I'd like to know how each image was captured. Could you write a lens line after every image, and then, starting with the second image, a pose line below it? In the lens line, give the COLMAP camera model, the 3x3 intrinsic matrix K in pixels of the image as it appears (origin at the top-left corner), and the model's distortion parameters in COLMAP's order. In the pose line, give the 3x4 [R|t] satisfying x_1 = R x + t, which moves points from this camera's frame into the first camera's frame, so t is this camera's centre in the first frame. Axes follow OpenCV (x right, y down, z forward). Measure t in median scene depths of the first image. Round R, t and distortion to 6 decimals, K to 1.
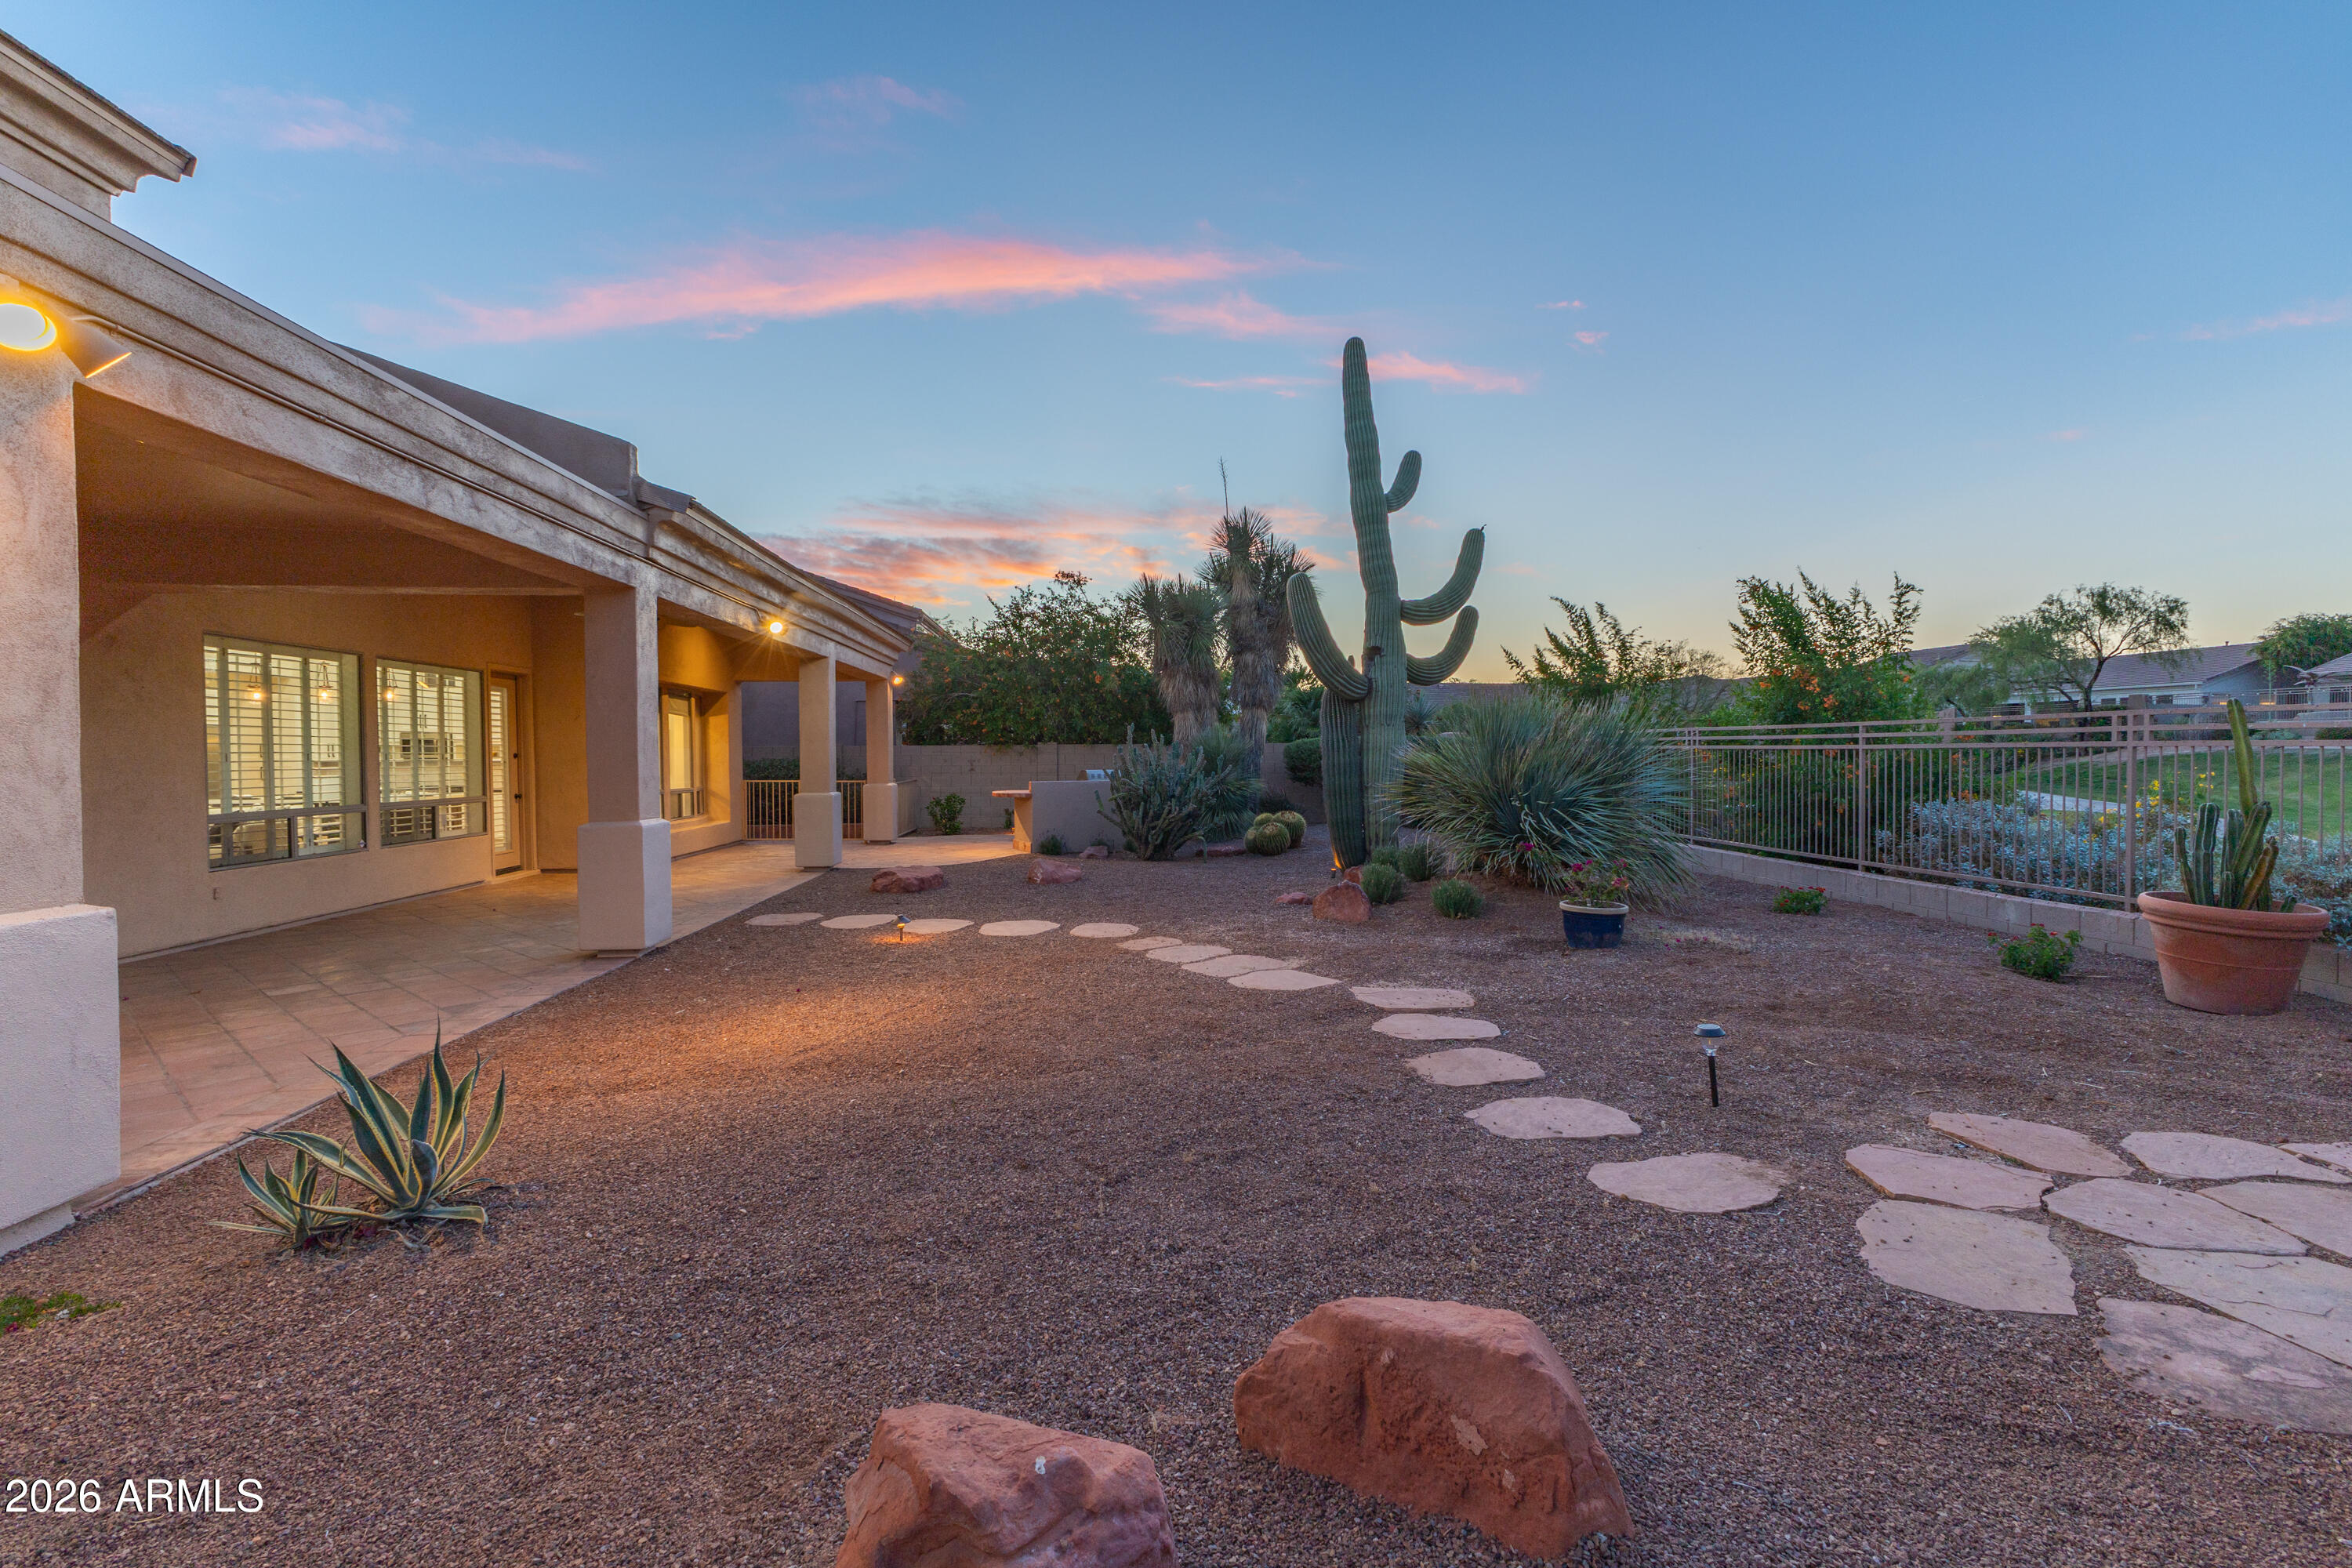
lens RADIAL K [[1029.7, 0, 1177.1], [0, 1029.7, 782.5], [0, 0, 1]] dist [0.005592, 0.000102]
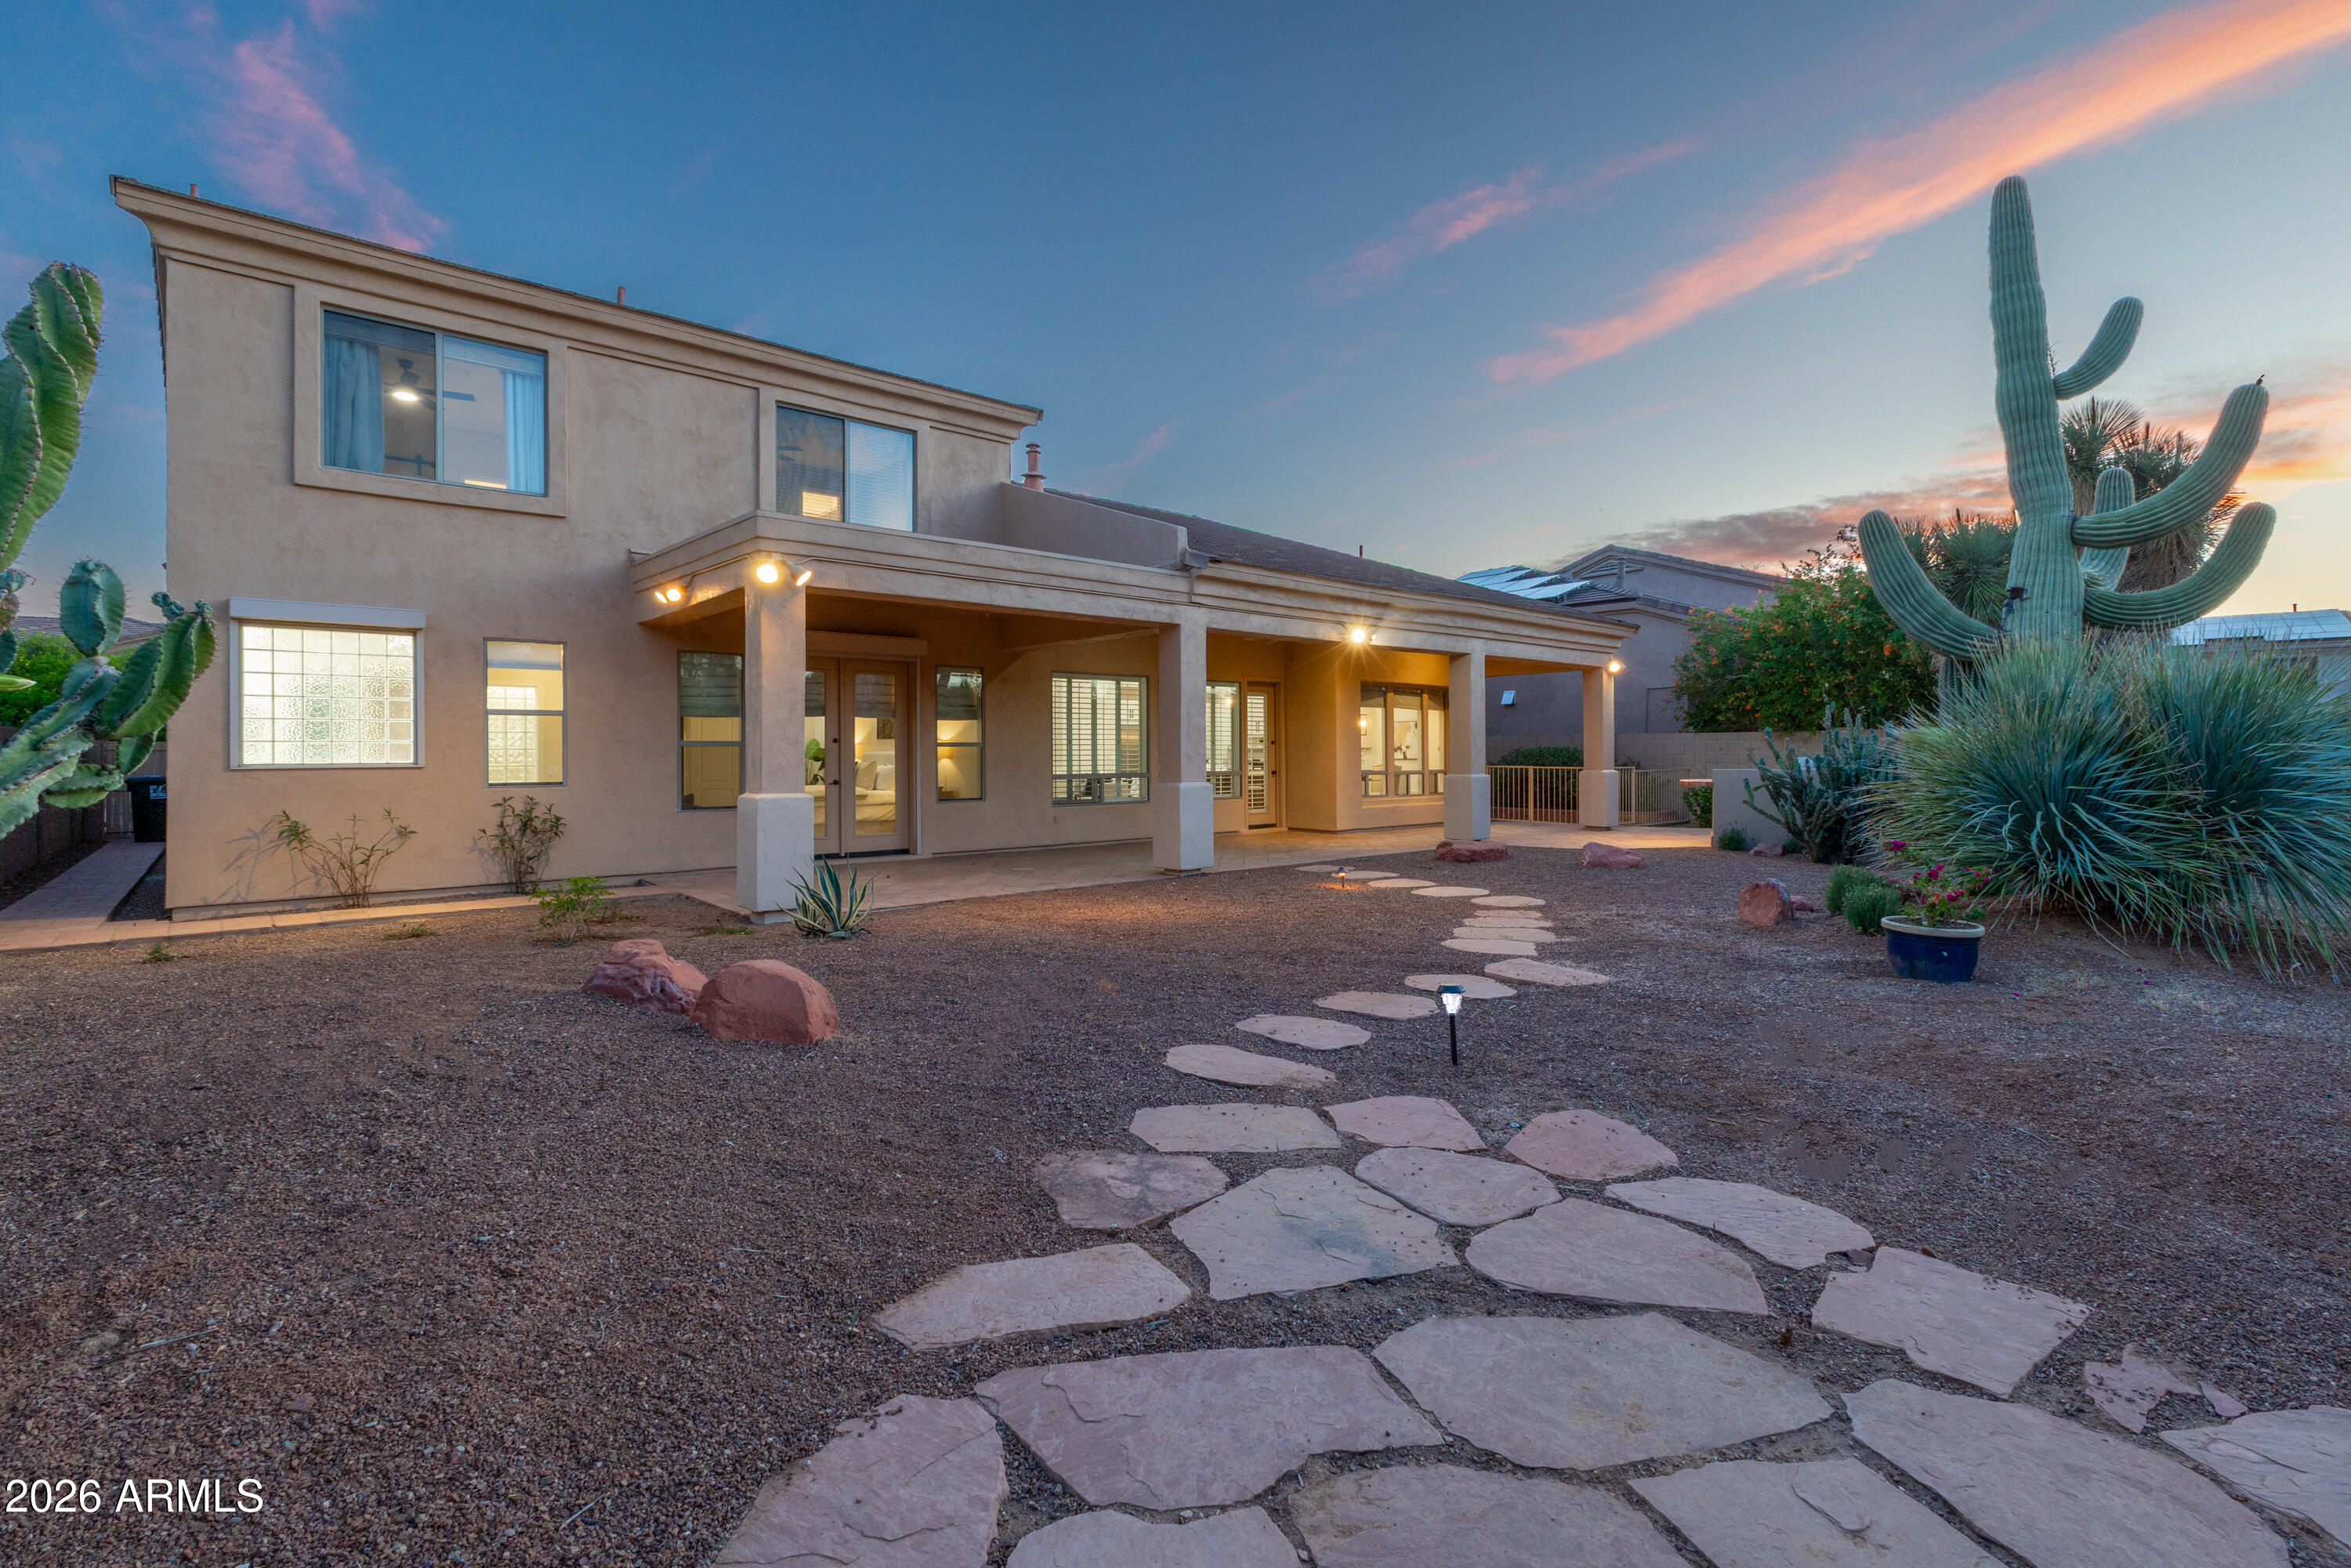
lens RADIAL K [[1092.5, 0, 1180.8], [0, 1092.5, 763.9], [0, 0, 1]] dist [0.003546, 0.000589]
pose [[0.594307, 0.010280, -0.804173, 0.975691], [-0.021483, 0.999764, -0.003096, 0.019787], [0.803952, 0.019116, 0.594387, 0.104199]]
